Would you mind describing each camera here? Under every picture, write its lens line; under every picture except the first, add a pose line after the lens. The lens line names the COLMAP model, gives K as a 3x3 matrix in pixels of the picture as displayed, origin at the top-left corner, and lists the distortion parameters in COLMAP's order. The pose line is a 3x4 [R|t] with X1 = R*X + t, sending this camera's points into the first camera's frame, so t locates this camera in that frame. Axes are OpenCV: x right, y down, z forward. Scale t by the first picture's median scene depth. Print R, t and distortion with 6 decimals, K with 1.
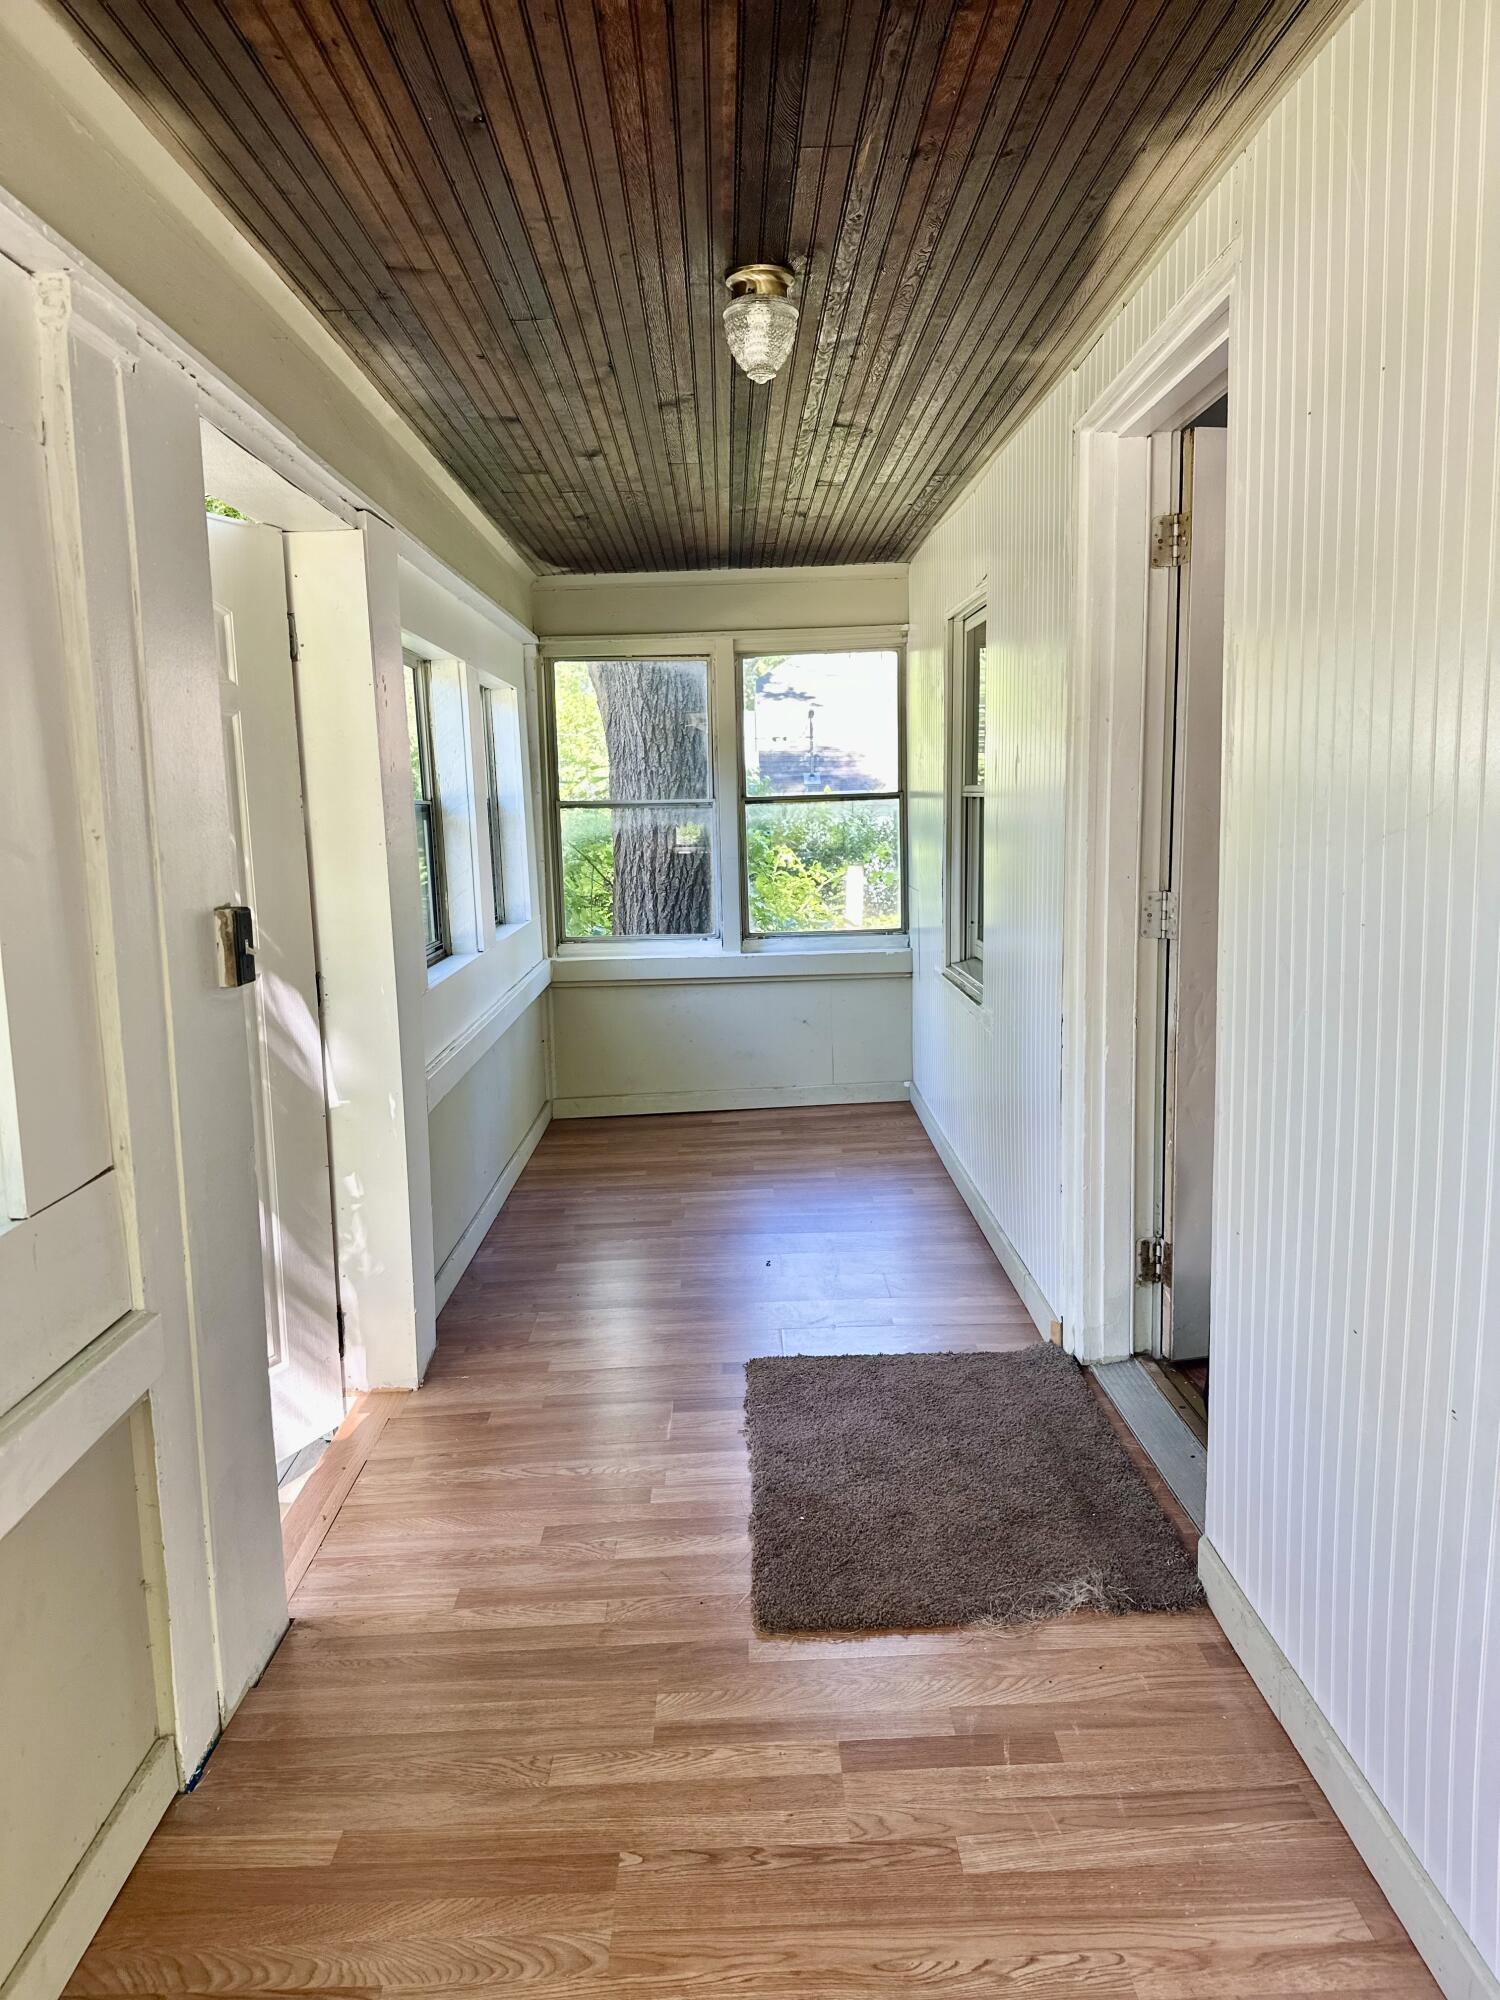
lens RADIAL K [[1367.2, 0, 752.6], [0, 1367.2, 995.9], [0, 0, 1]] dist [0.003897, -0.016569]
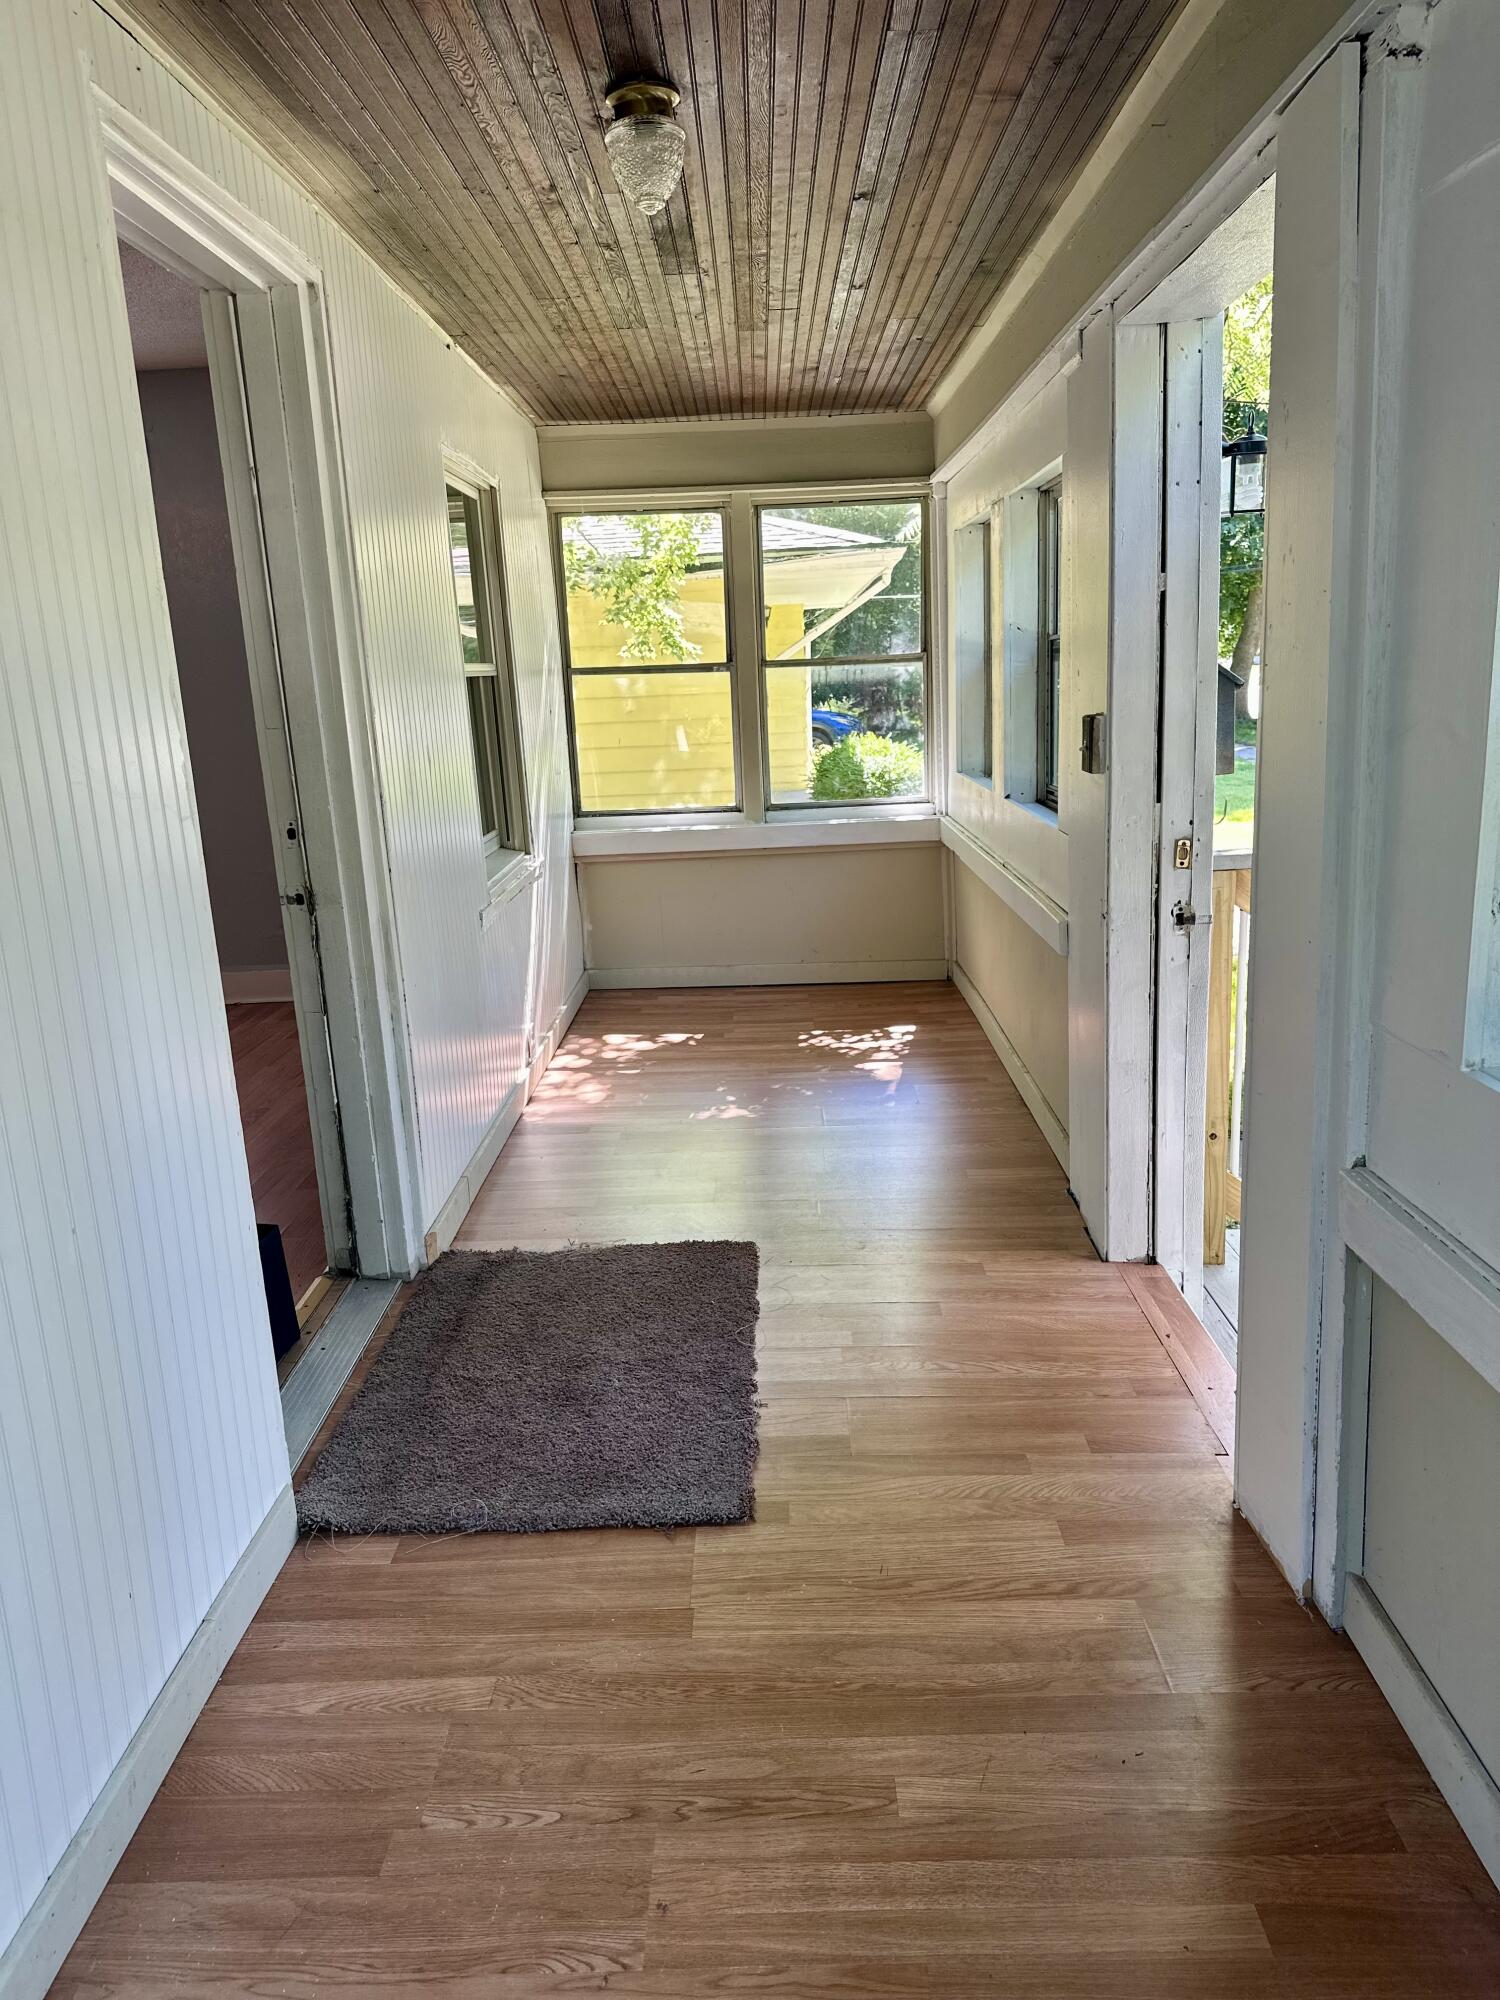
lens RADIAL K [[1367.2, 0, 743.5], [0, 1367.2, 1008.0], [0, 0, 1]] dist [0.003897, -0.016569]
pose [[-0.996718, 0.067075, 0.045325, -0.063094], [0.079136, 0.925265, 0.370974, -0.288111], [-0.017054, 0.373343, -0.927537, 2.102051]]
